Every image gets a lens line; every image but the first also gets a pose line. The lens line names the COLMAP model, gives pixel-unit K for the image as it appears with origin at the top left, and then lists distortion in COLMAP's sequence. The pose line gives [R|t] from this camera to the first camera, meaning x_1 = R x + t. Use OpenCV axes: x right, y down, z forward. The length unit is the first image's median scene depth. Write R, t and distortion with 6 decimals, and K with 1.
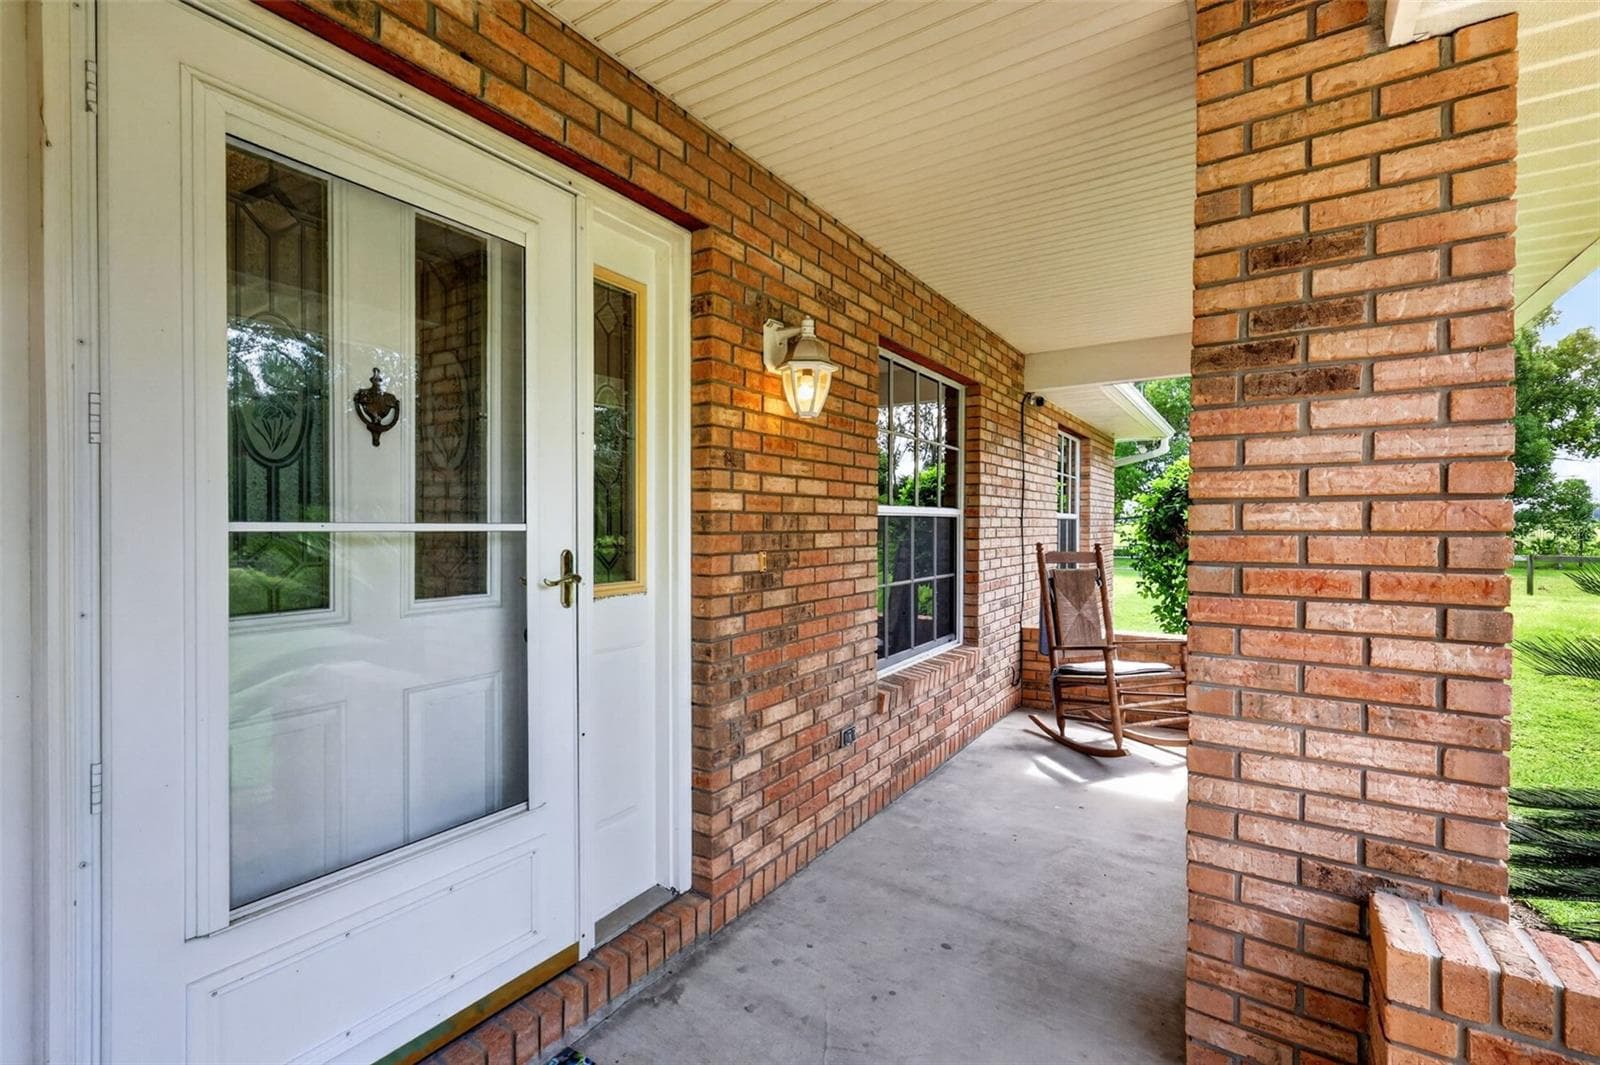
lens RADIAL K [[691.2, 0, 806.8], [0, 691.2, 531.3], [0, 0, 1]] dist [0.001296, -0.000266]
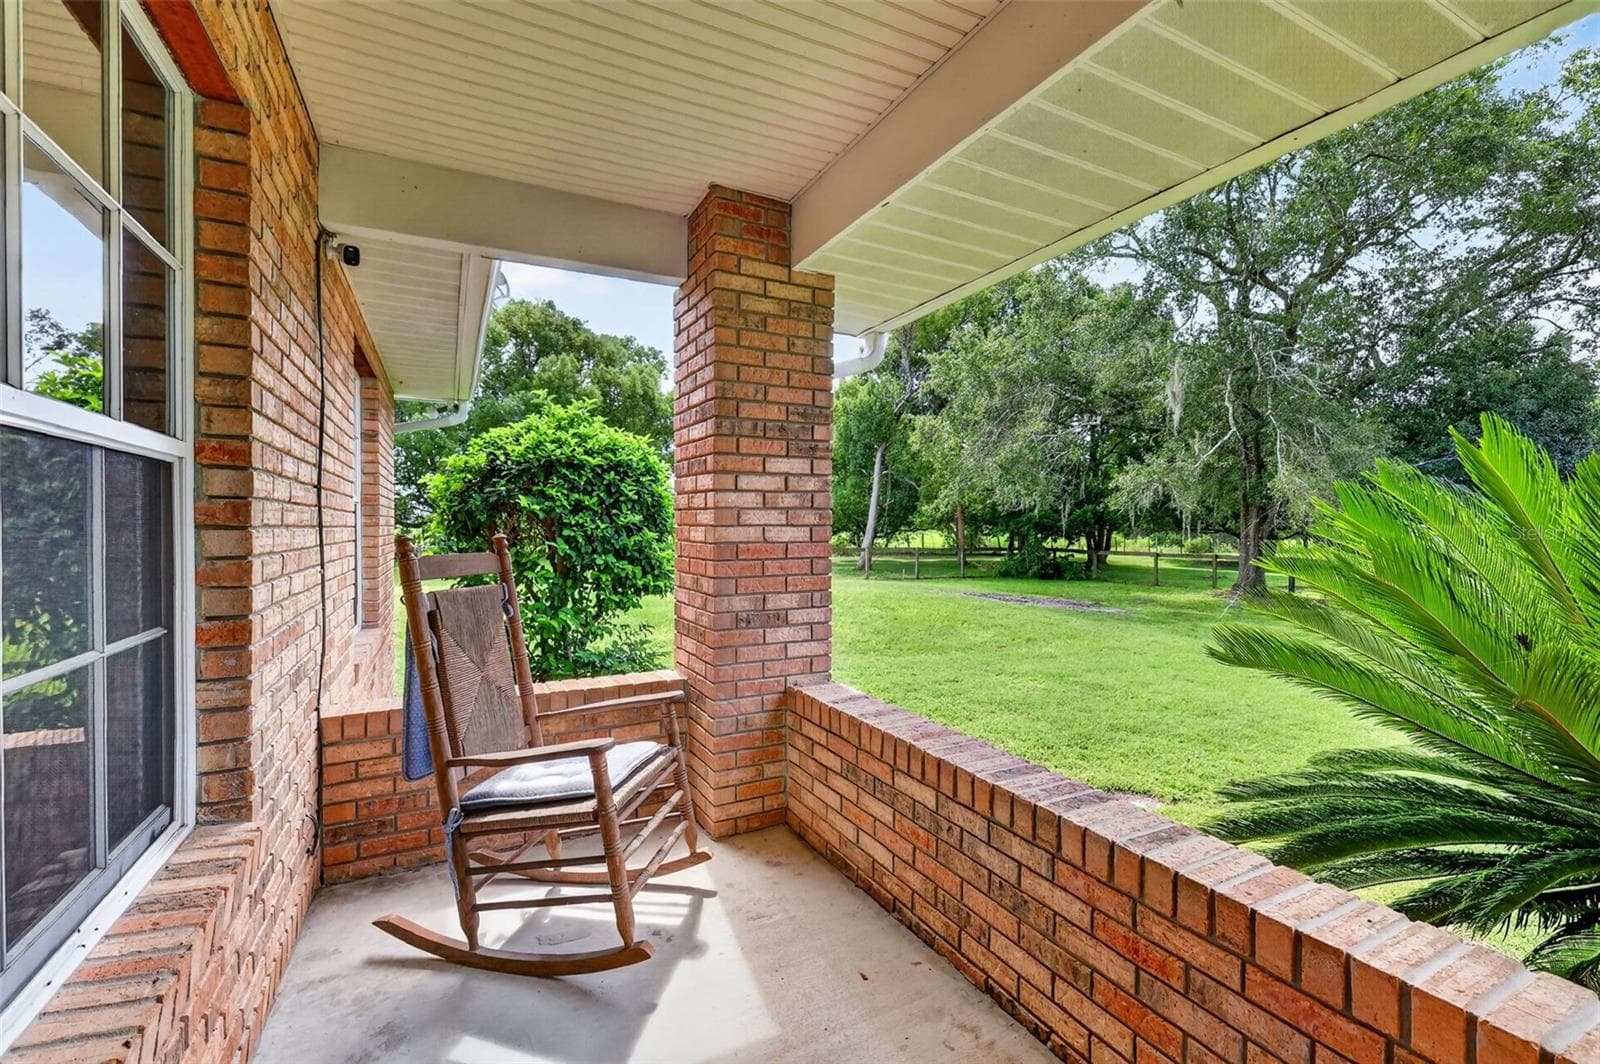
lens RADIAL K [[691.2, 0, 800.7], [0, 691.2, 532.2], [0, 0, 1]] dist [0.001296, -0.000266]
pose [[0.489272, -0.006136, 0.872110, 0.074318], [0.007509, 0.999968, 0.002824, 0.016228], [-0.872099, 0.005167, 0.489302, 0.592282]]
